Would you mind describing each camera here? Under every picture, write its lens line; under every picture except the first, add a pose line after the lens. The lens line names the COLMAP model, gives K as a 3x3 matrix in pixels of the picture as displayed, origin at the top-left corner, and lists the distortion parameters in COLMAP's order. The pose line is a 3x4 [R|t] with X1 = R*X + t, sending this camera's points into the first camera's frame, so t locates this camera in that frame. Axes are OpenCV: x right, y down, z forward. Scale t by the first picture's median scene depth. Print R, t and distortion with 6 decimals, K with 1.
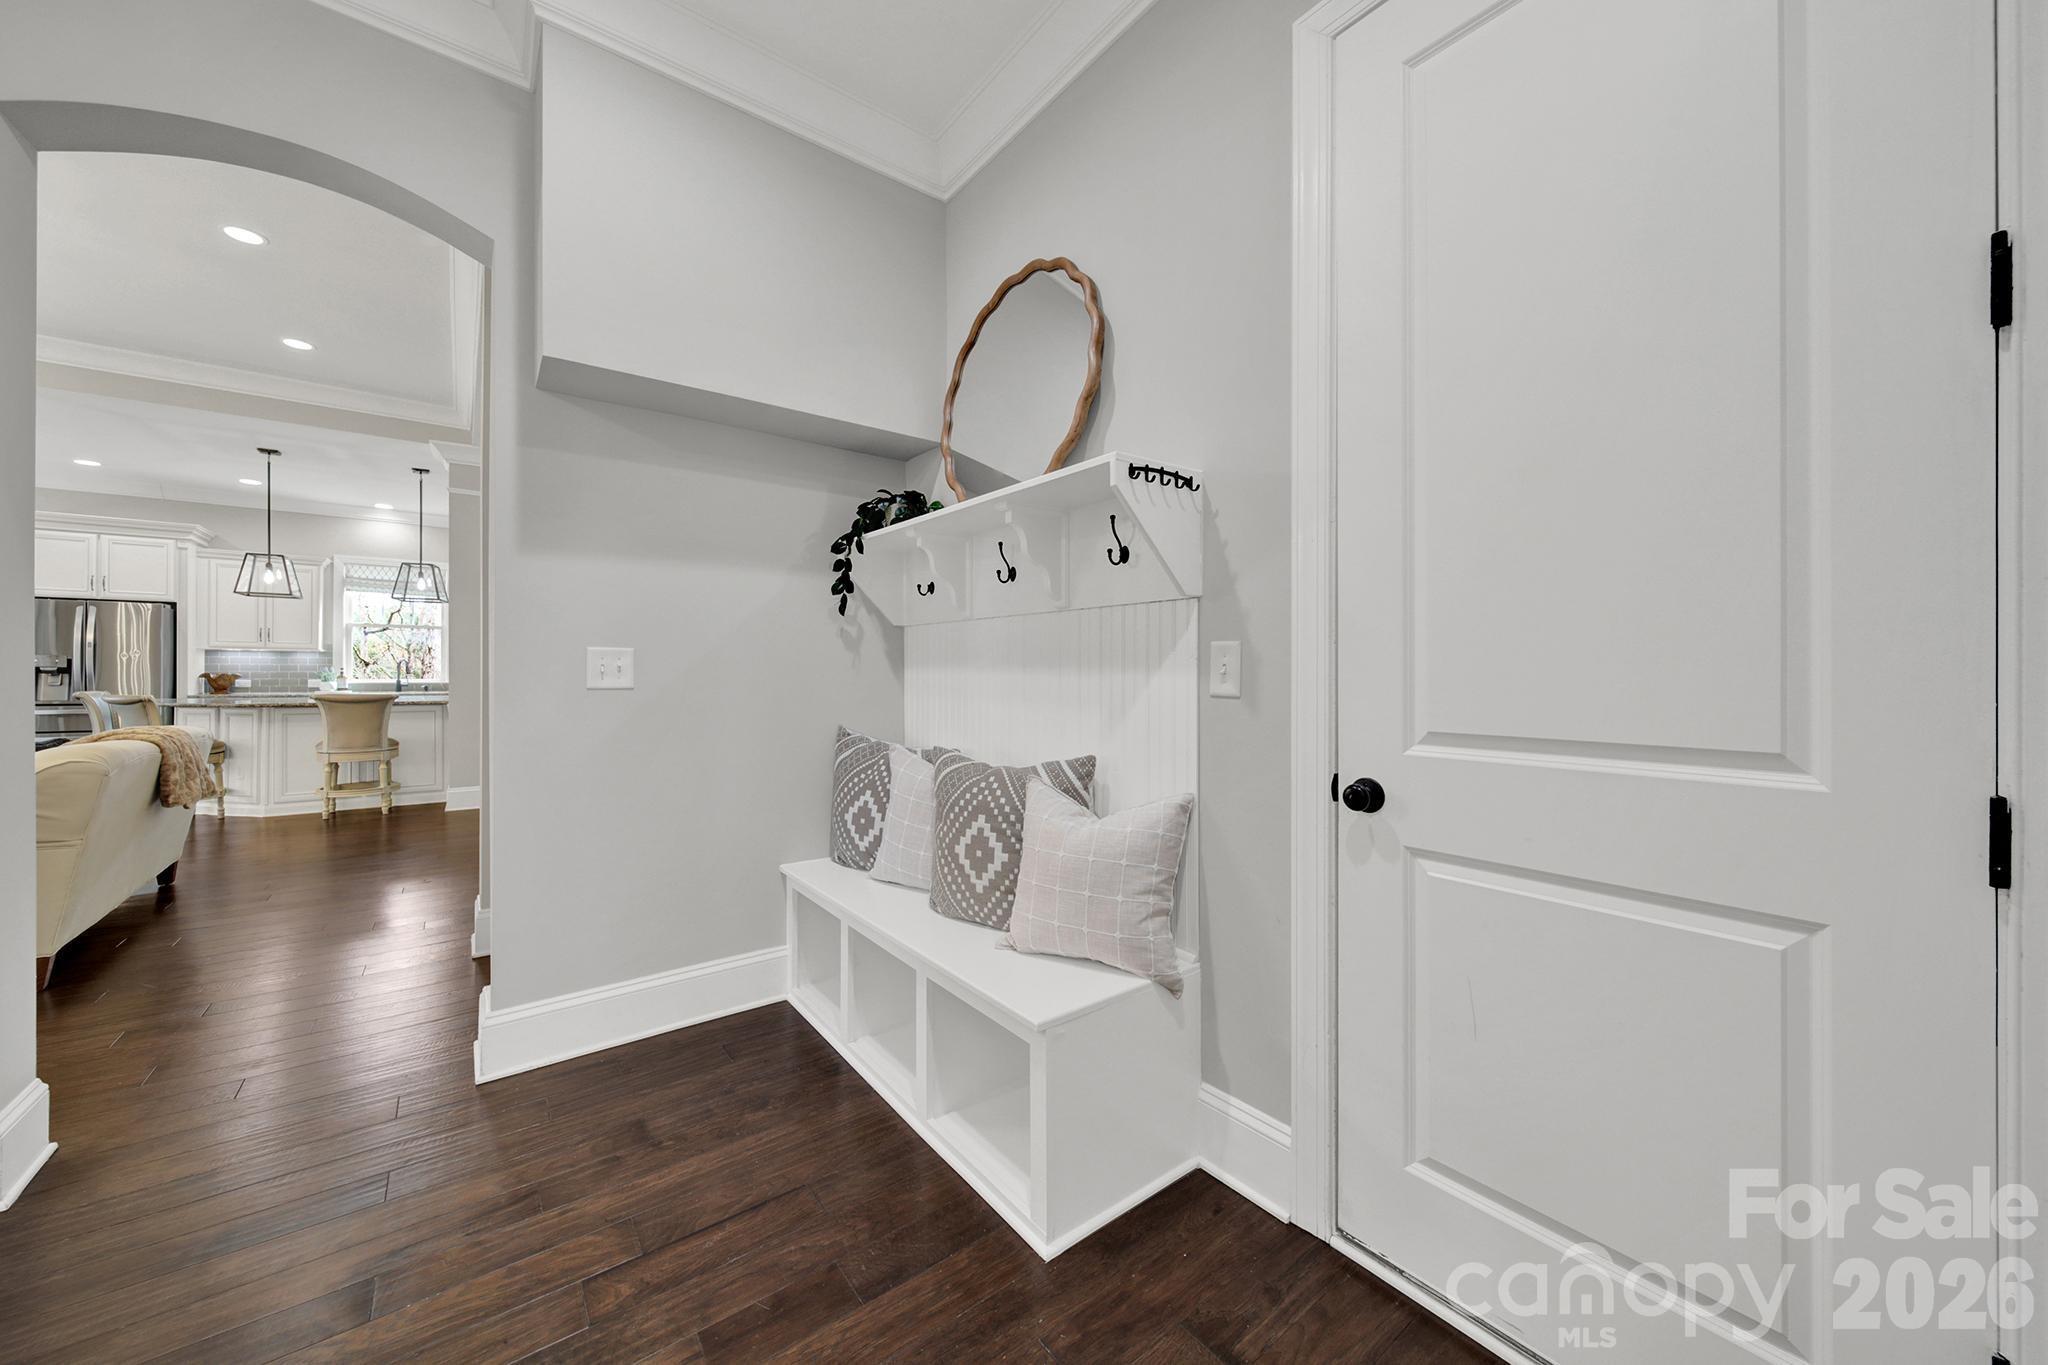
lens RADIAL K [[738.3, 0, 1026.9], [0, 738.3, 671.6], [0, 0, 1]] dist [-0.002341, -0.000298]
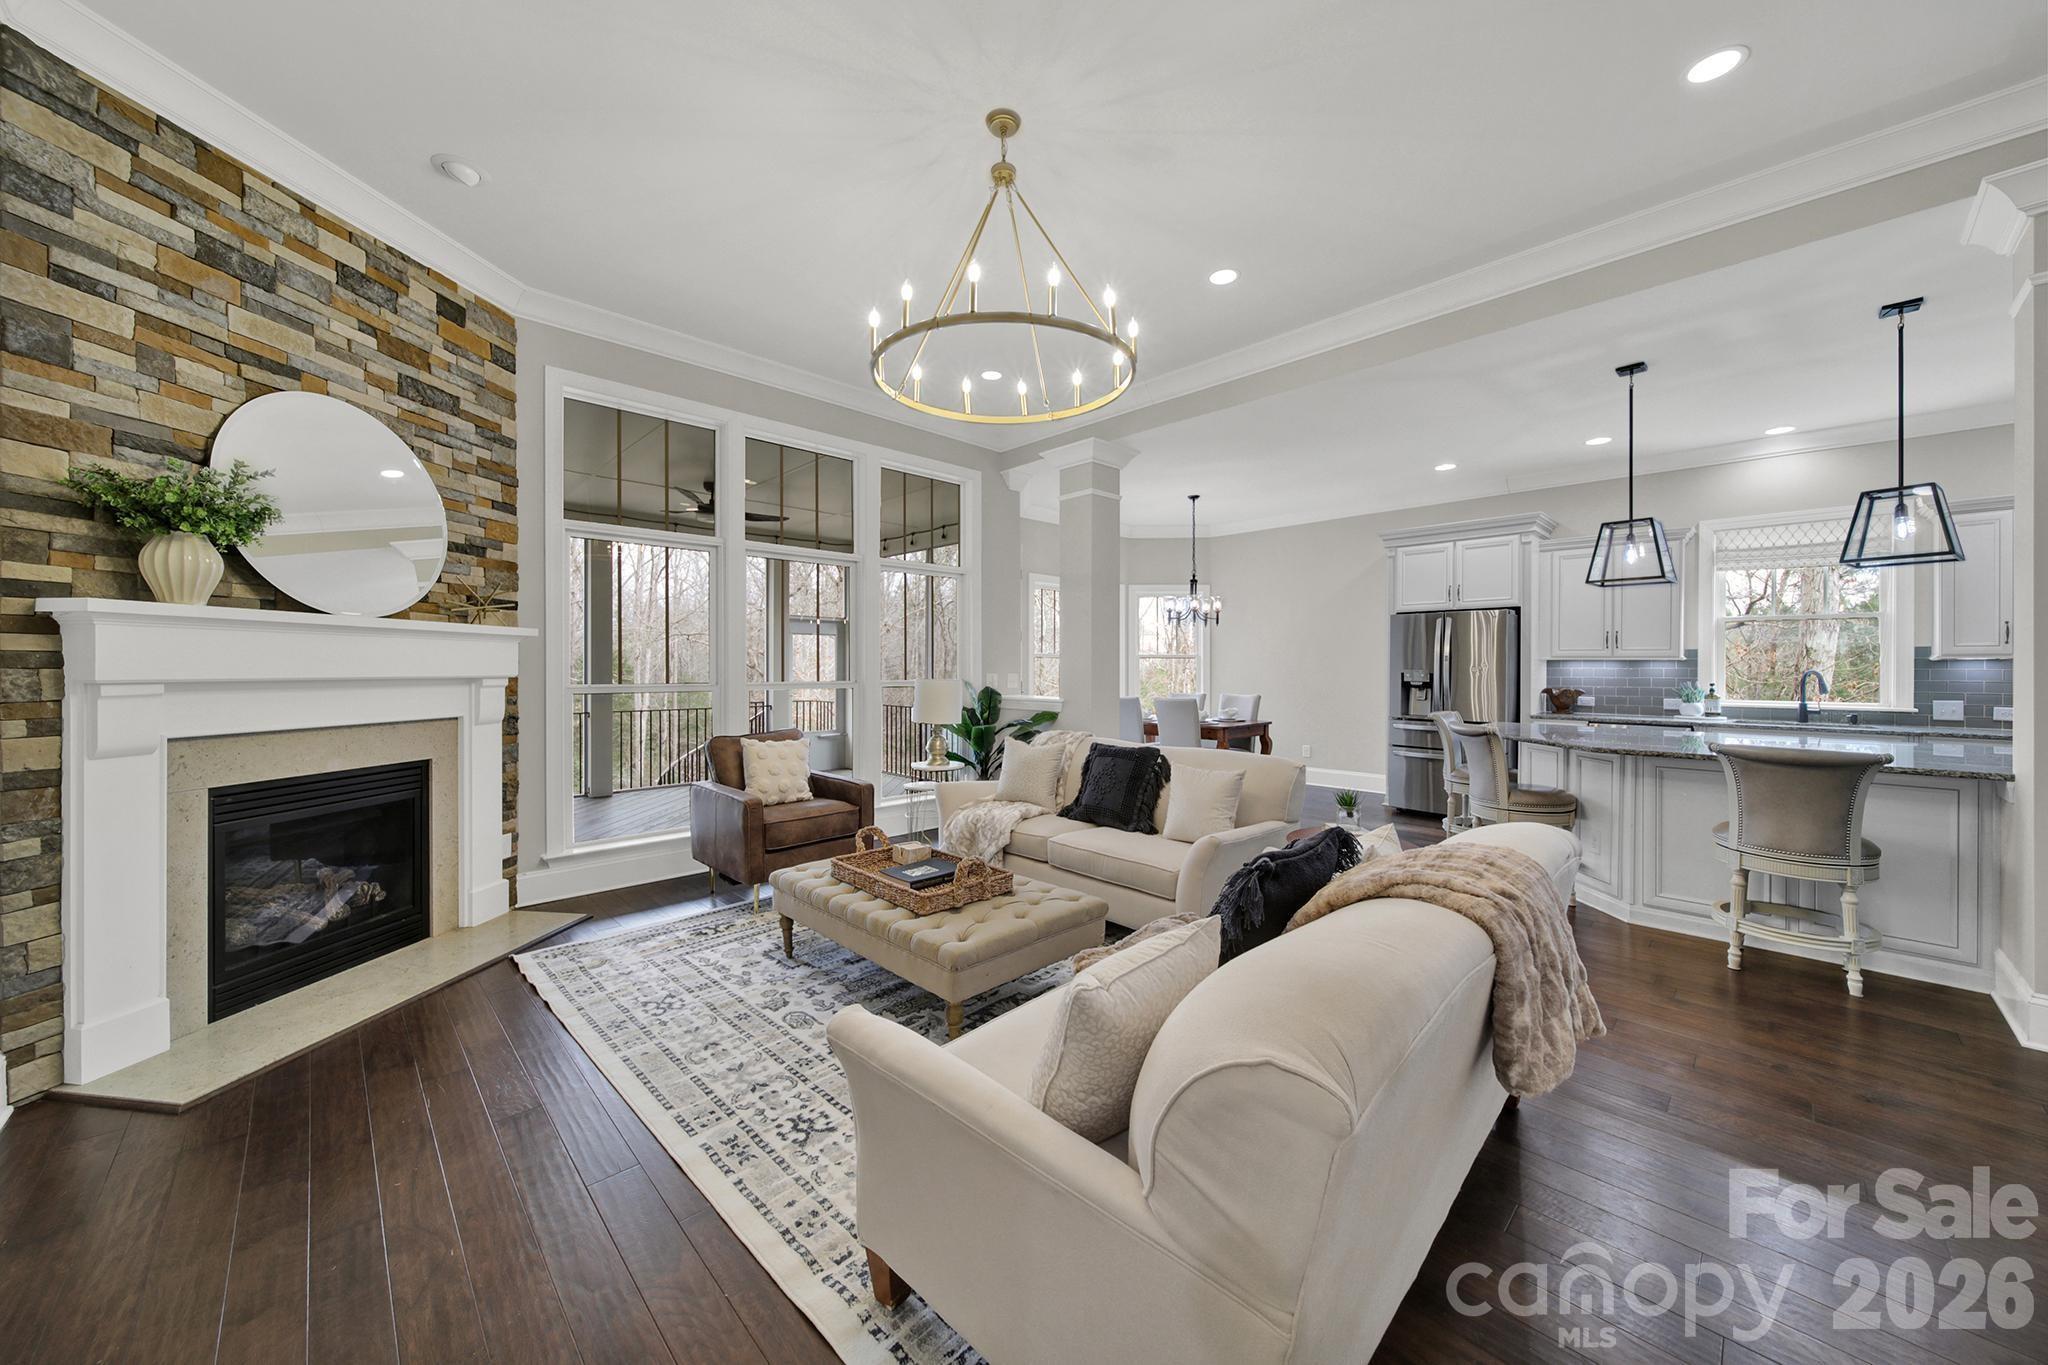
lens RADIAL K [[738.3, 0, 1014.0], [0, 738.3, 669.1], [0, 0, 1]] dist [-0.002341, -0.000298]
pose [[0.112288, -0.000084, -0.993676, -0.402663], [-0.000456, 1.000000, -0.000137, -0.022645], [0.993676, 0.000469, 0.112288, 0.346252]]
